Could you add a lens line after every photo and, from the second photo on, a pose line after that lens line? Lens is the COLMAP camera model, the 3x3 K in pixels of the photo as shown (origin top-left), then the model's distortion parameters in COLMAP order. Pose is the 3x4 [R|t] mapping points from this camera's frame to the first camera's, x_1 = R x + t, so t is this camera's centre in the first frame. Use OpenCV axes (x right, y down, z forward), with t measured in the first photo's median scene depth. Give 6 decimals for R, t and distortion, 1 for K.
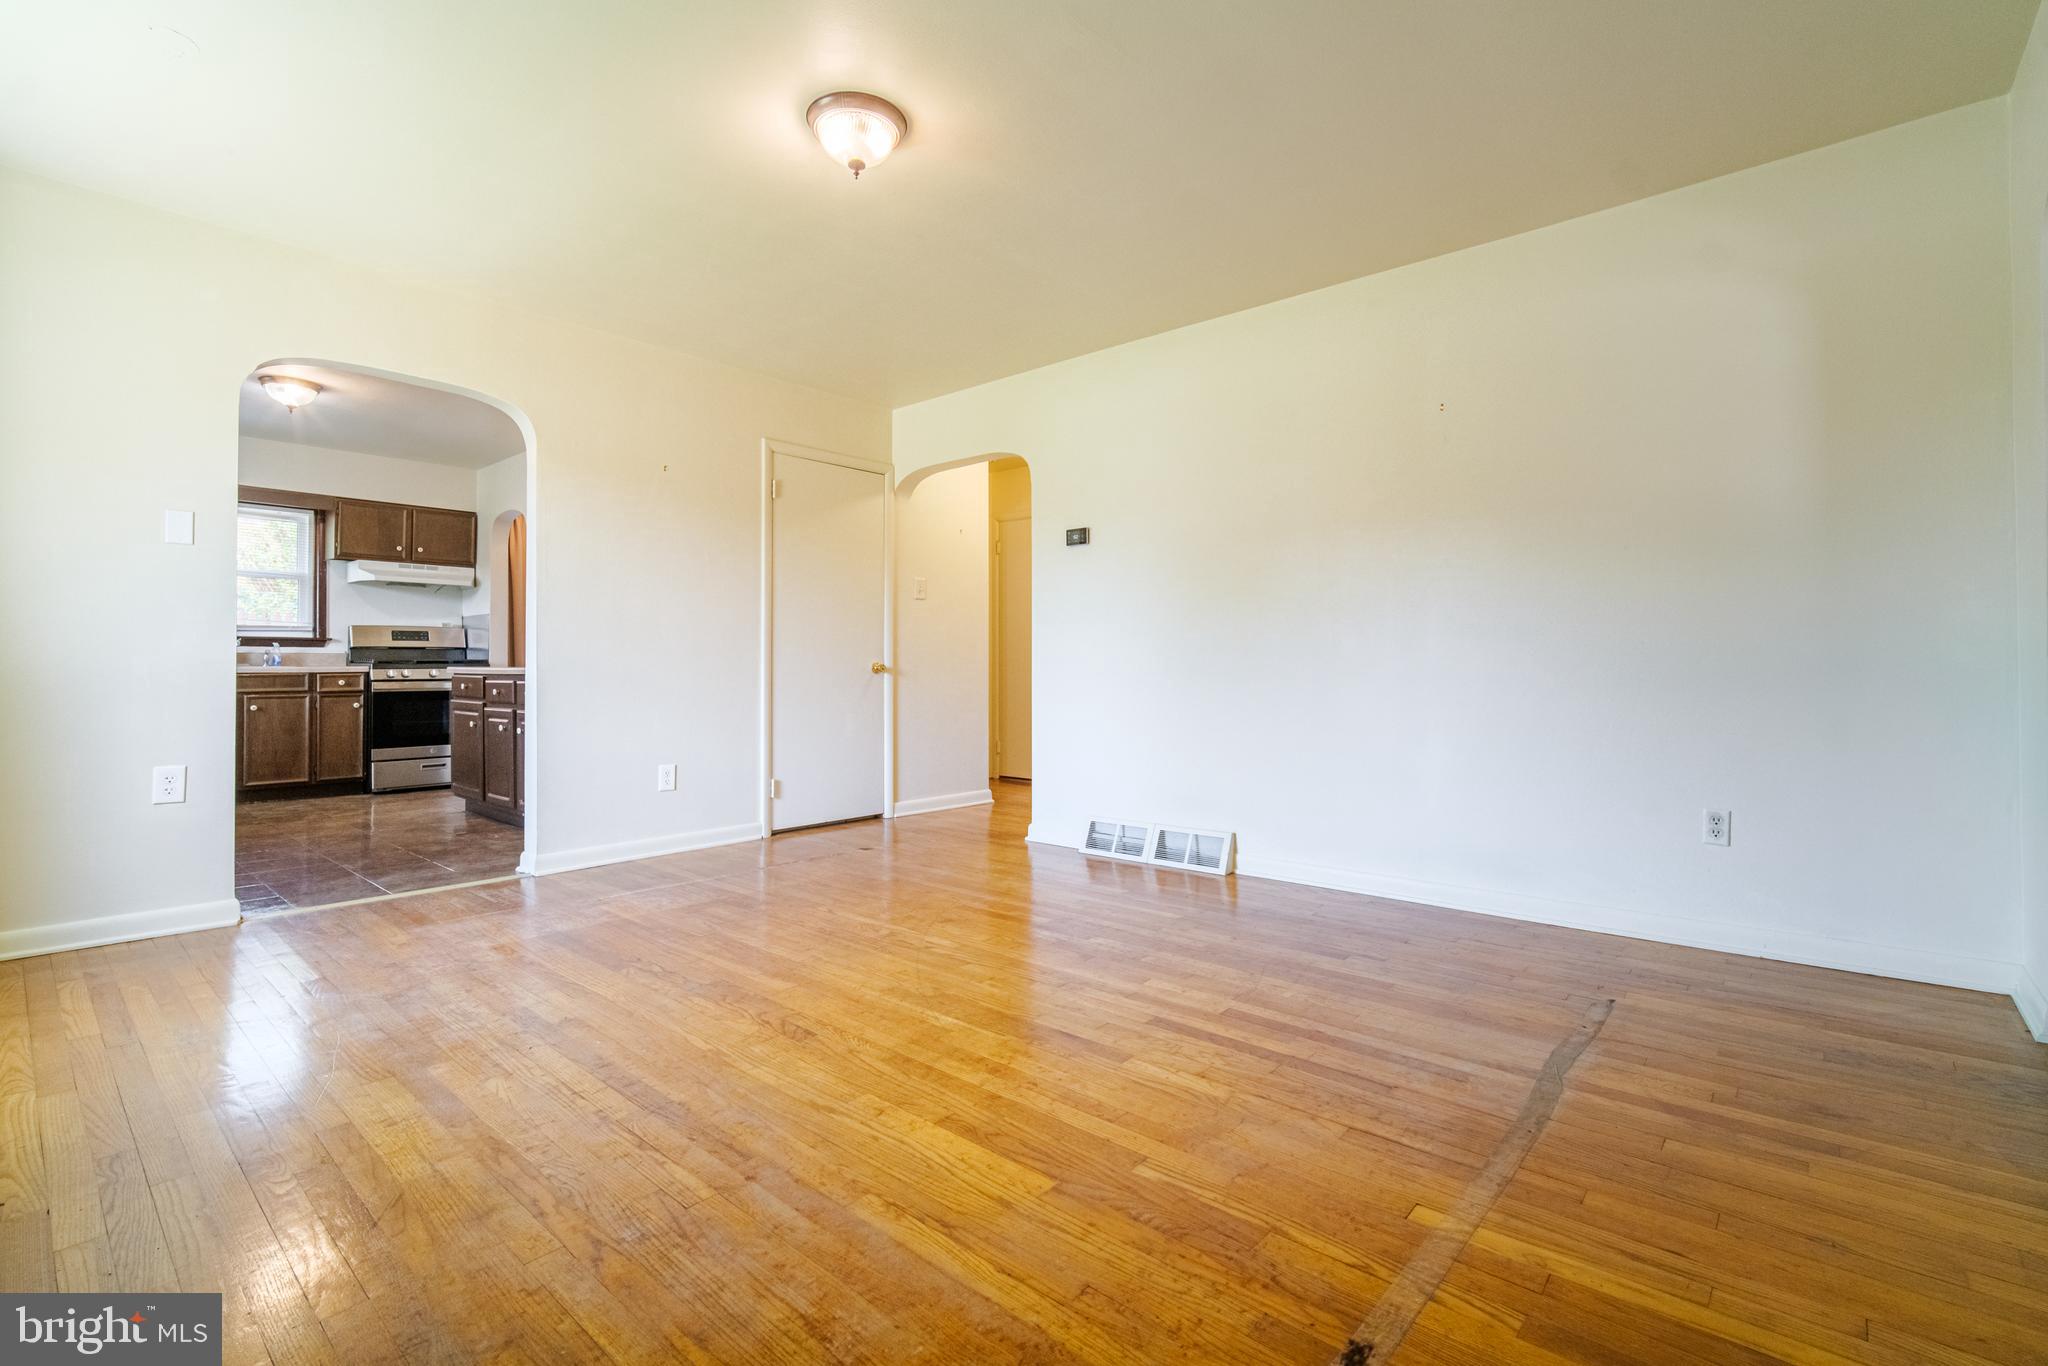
lens RADIAL K [[912.3, 0, 1025.2], [0, 912.3, 653.2], [0, 0, 1]] dist [-0.003531, -0.000233]
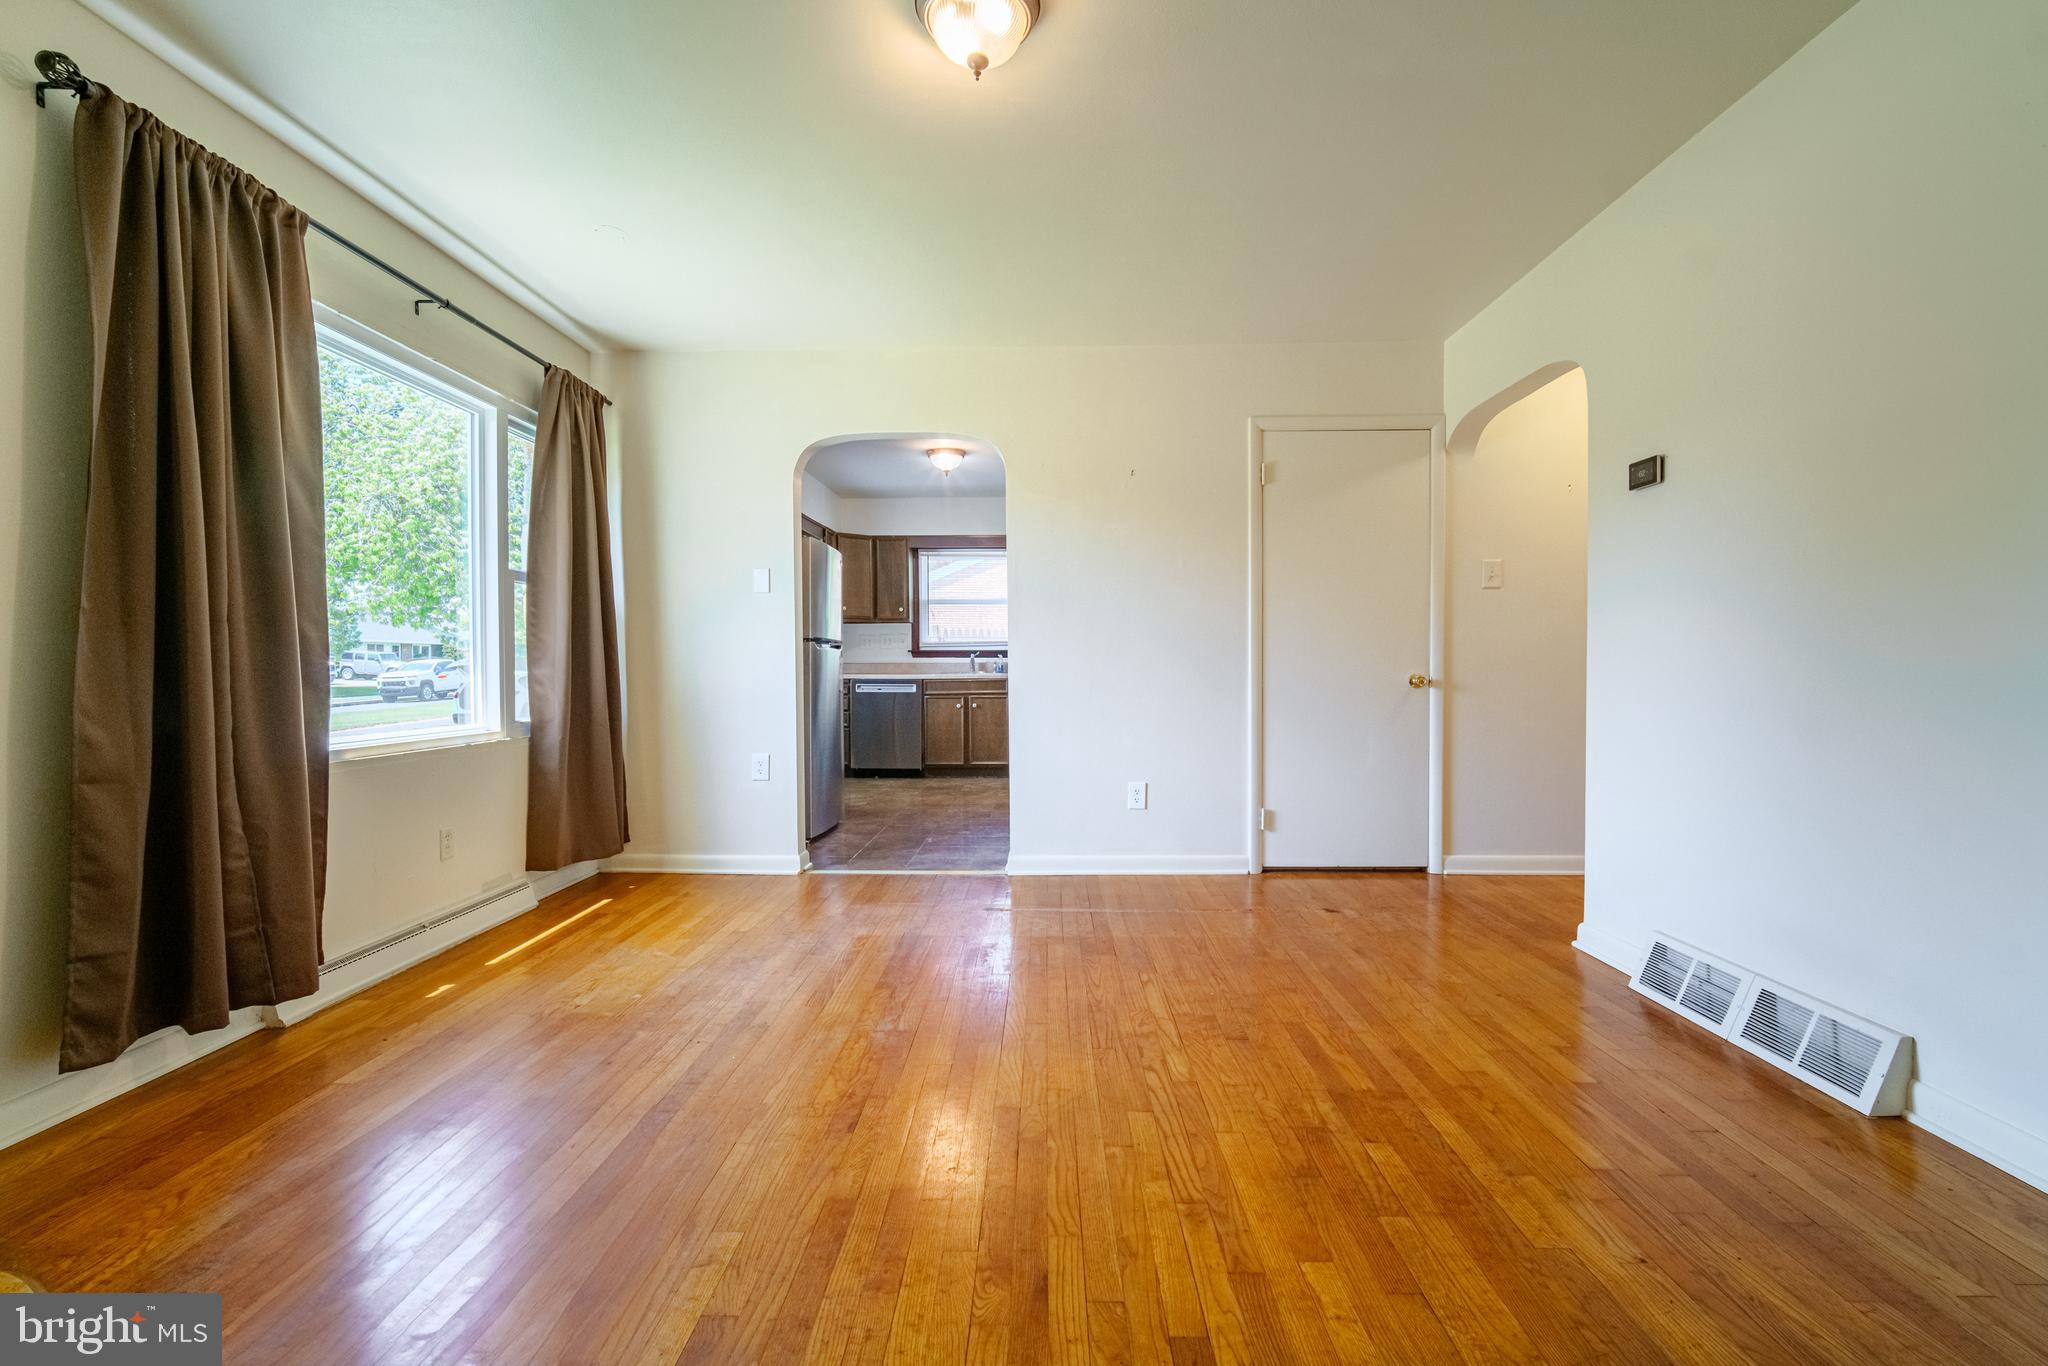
lens RADIAL K [[900.3, 0, 1024.0], [0, 900.3, 683.0], [0, 0, 1]] dist [-0.010729, -0.000230]
pose [[0.637661, 0.012283, -0.770220, 0.186752], [0.017106, 0.999401, 0.030100, -0.009273], [0.770127, -0.032369, 0.637068, 0.216890]]
